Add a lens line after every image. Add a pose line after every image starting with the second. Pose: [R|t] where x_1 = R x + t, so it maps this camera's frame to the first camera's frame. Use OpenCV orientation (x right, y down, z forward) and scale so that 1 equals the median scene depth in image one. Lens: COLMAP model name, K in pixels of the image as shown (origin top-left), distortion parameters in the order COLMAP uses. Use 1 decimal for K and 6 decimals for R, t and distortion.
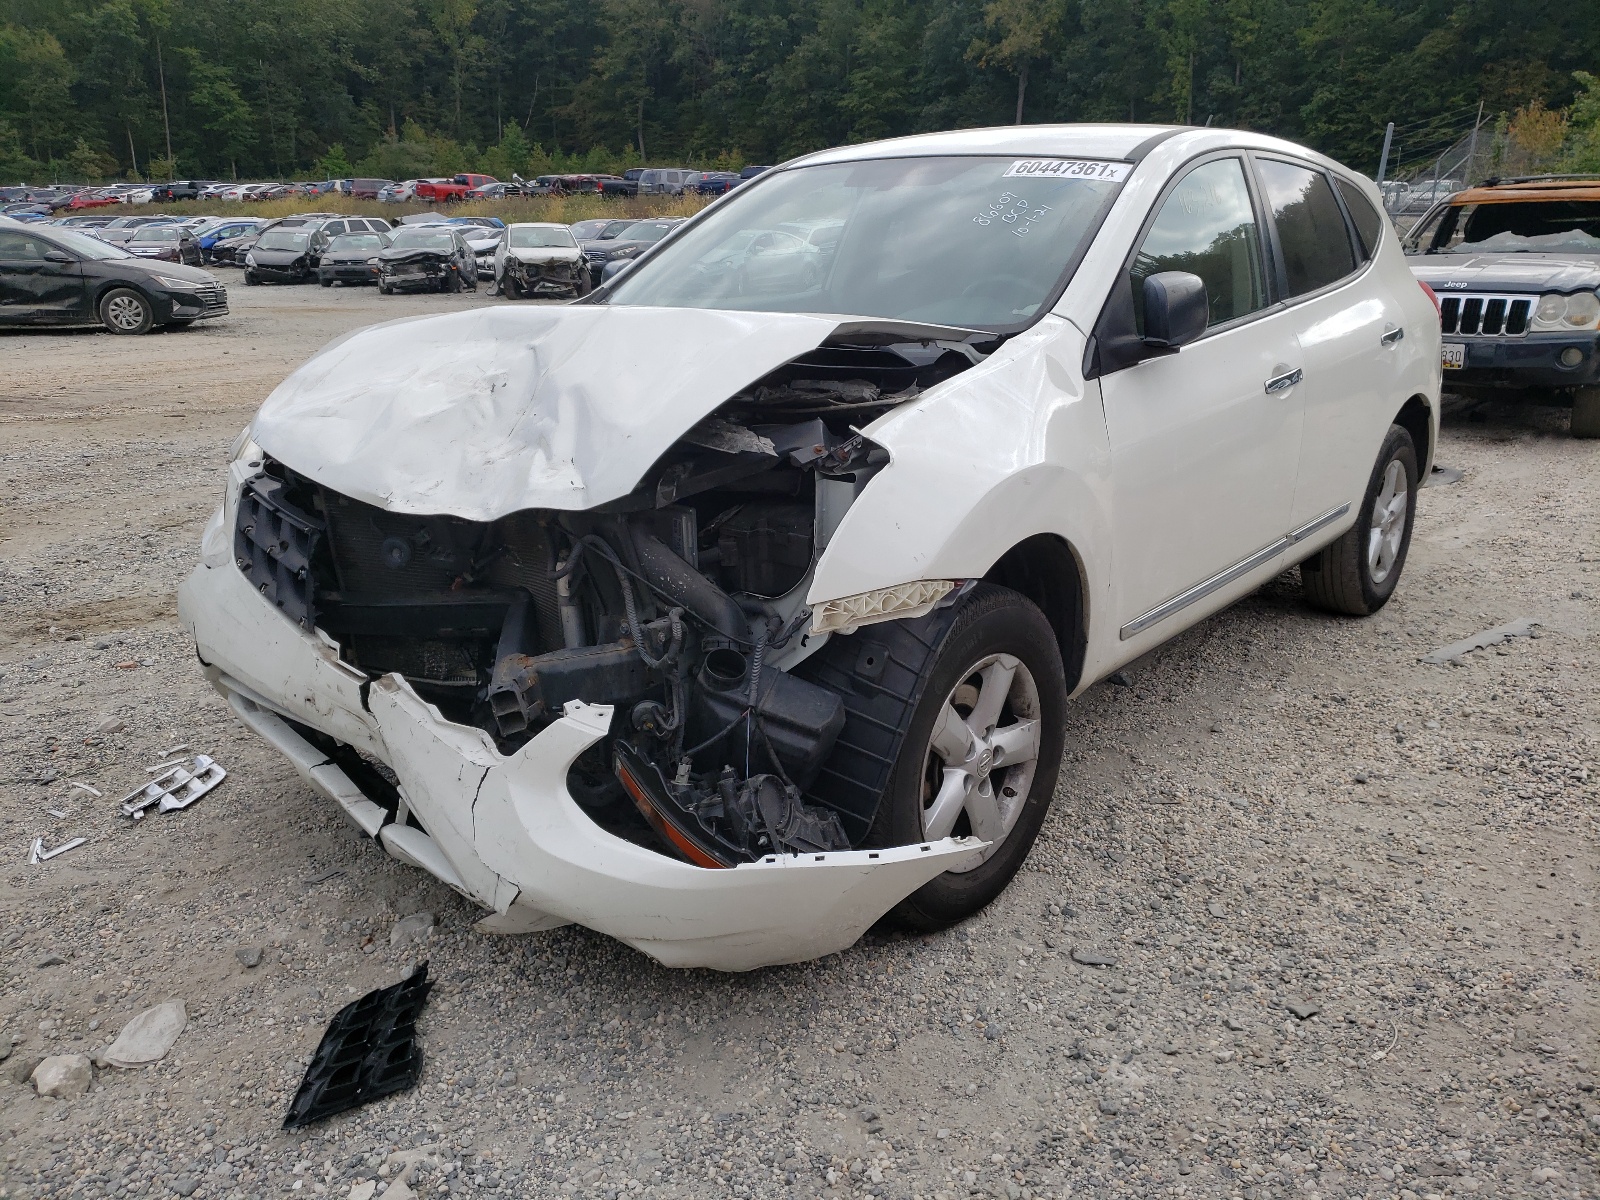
lens RADIAL K [[1213.9, 0, 800.0], [0, 1213.9, 600.0], [0, 0, 1]] dist [-0.000151, 0.010495]
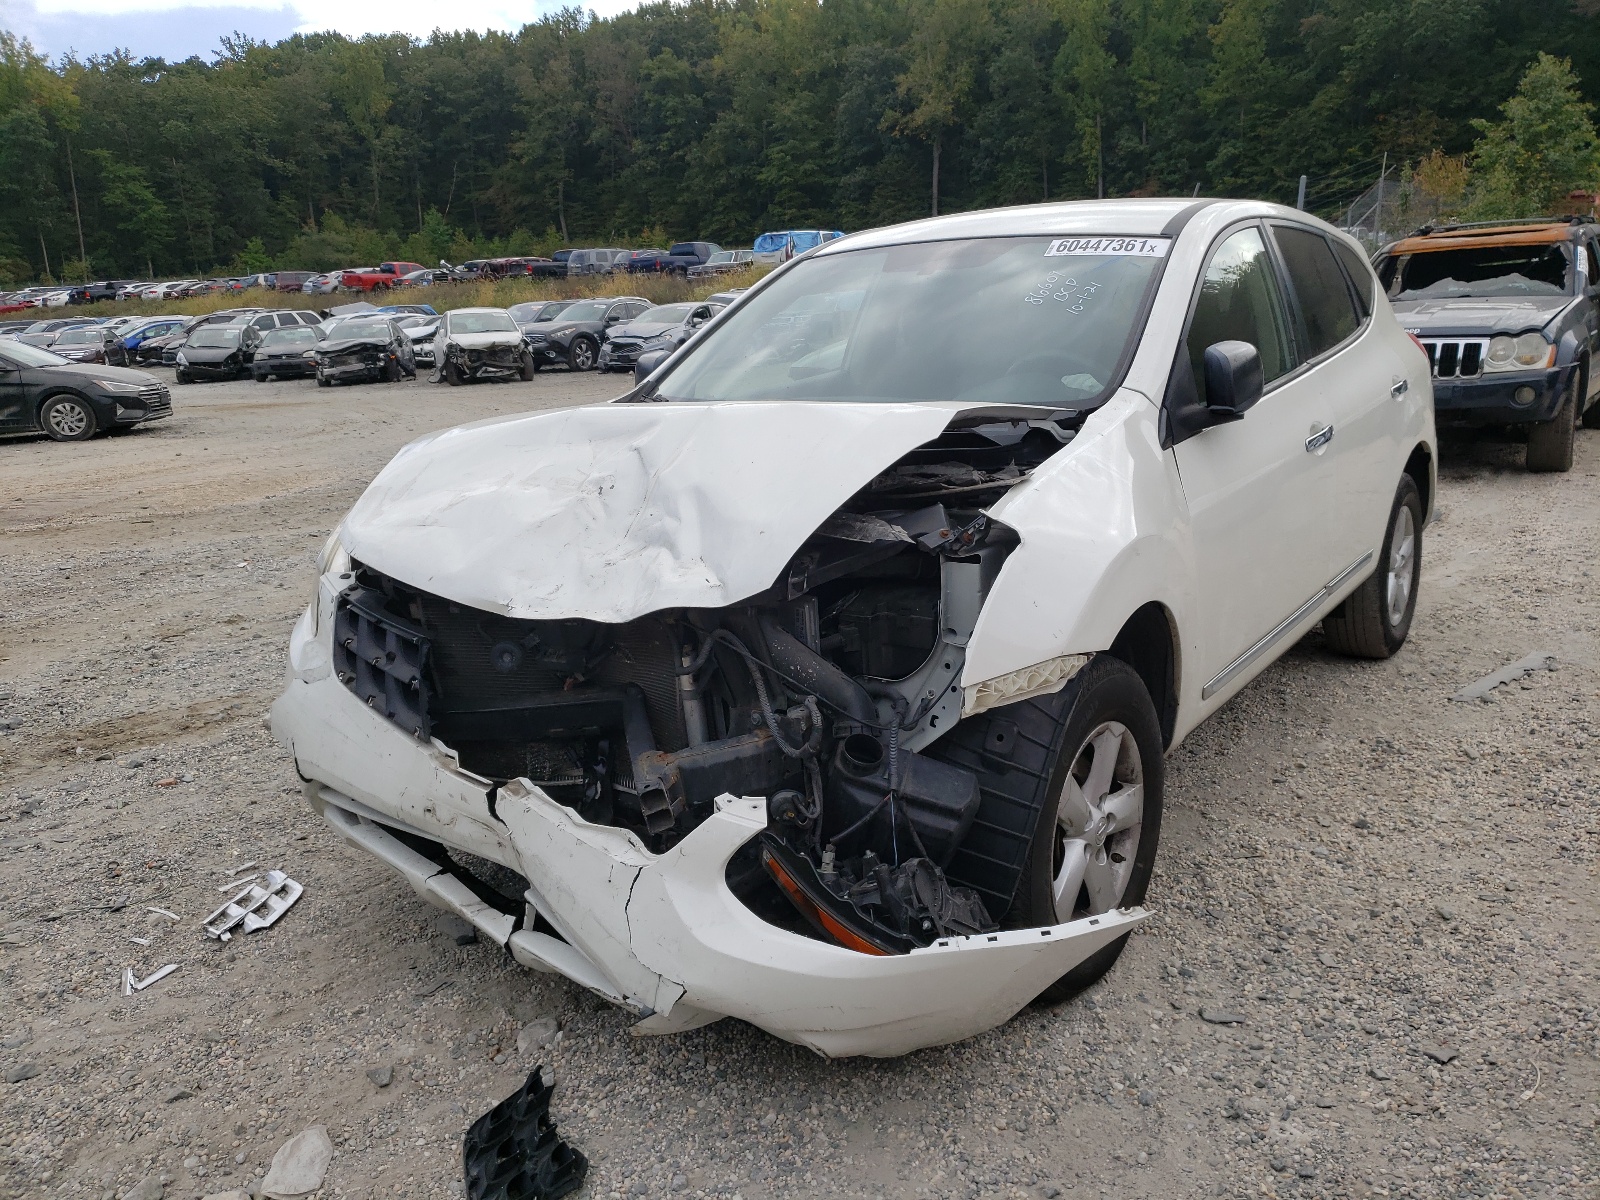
lens RADIAL K [[1218.9, 0, 796.8], [0, 1218.9, 620.2], [0, 0, 1]] dist [-0.018512, 0.039385]
pose [[0.997476, -0.056735, 0.042701, -0.131257], [0.058353, 0.997586, -0.037645, -0.017186], [-0.040462, 0.040041, 0.998378, -0.012141]]
